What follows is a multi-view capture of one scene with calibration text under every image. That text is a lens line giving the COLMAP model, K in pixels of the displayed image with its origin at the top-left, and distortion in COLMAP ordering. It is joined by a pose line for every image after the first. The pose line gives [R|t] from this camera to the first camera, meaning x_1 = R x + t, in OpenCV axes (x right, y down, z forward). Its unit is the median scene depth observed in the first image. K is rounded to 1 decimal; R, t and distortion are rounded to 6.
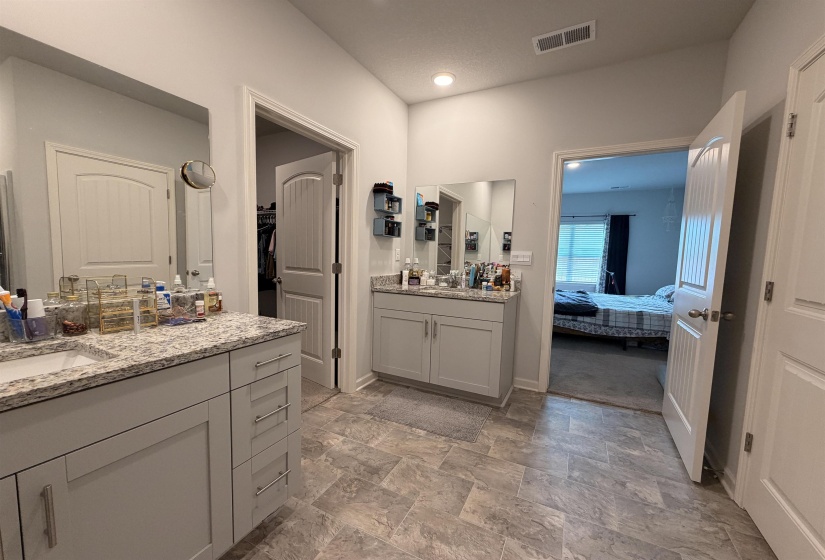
lens RADIAL K [[329.3, 0, 411.2], [0, 329.3, 285.4], [0, 0, 1]] dist [0.001312, -0.000143]
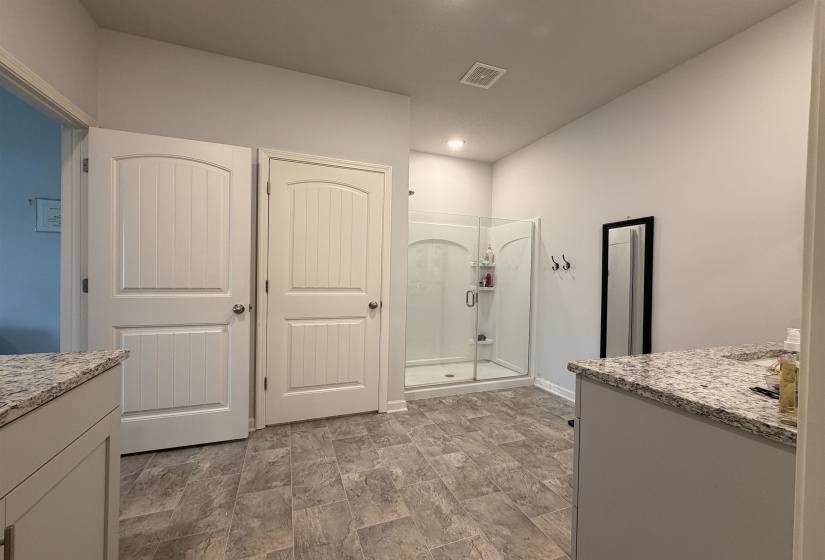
lens RADIAL K [[329.3, 0, 410.9], [0, 329.3, 279.4], [0, 0, 1]] dist [0.001312, -0.000143]
pose [[-0.742810, -0.047428, 0.667820, -0.474525], [0.026445, 0.994631, 0.100052, -0.141659], [-0.668980, 0.091980, -0.737568, 1.534694]]
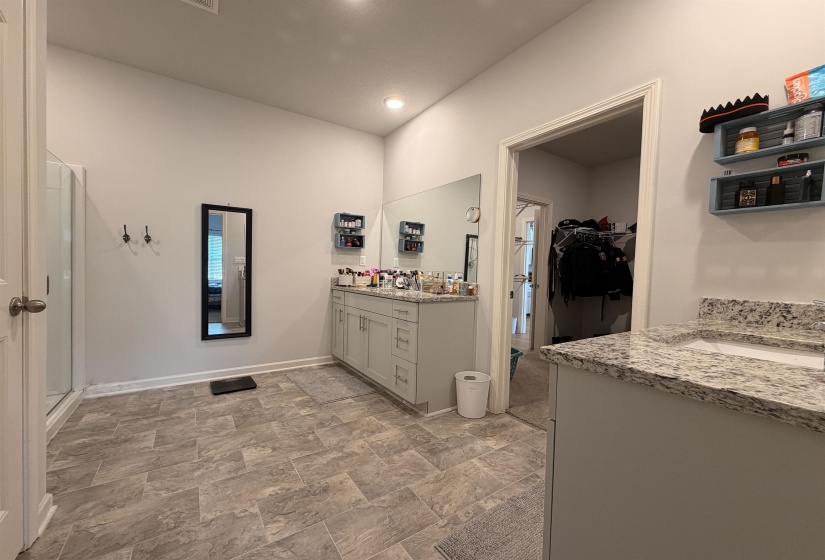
lens RADIAL K [[329.3, 0, 412.7], [0, 329.3, 278.5], [0, 0, 1]] dist [0.001312, -0.000143]
pose [[-0.480029, -0.019276, -0.877041, 0.949284], [-0.121636, 0.991564, 0.044782, -0.044428], [0.868779, 0.128176, -0.478325, 1.496107]]
